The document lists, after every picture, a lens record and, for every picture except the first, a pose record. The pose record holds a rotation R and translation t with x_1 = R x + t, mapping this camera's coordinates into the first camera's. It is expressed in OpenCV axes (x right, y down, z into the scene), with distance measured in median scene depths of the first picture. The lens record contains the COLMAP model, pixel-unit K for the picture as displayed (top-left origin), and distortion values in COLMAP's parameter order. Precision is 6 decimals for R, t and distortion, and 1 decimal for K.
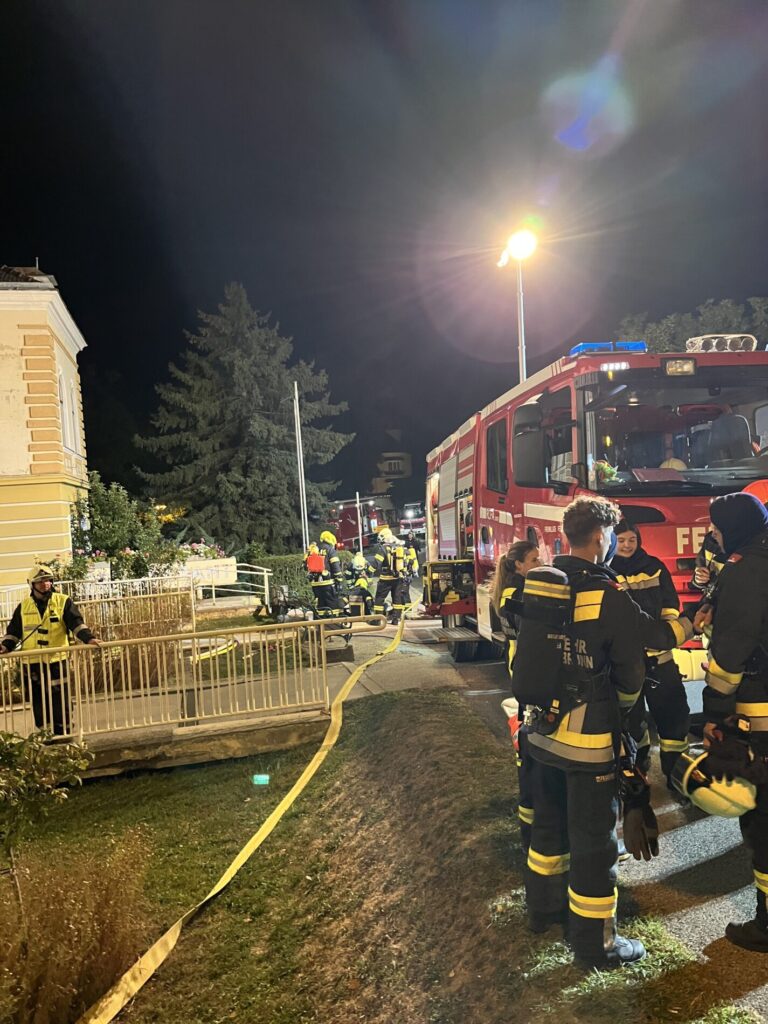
lens RADIAL K [[775.1, 0, 384.4], [0, 775.1, 516.6], [0, 0, 1]] dist [0.056183, -0.078561]
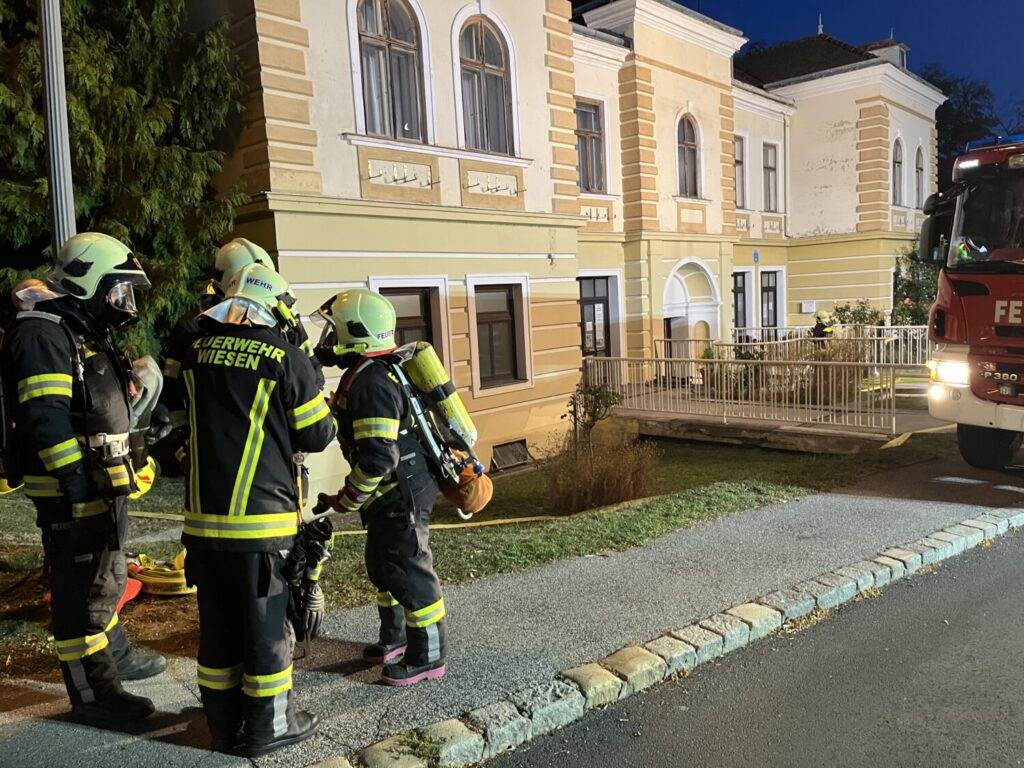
lens RADIAL K [[775.1, 0, 511.0], [0, 775.1, 380.6], [0, 0, 1]] dist [0.056183, -0.078561]
pose [[0.545013, 0.132057, -0.827962, 0.528905], [-0.005634, 0.988073, 0.153886, -0.024601], [0.838408, -0.079205, 0.539257, -0.160165]]
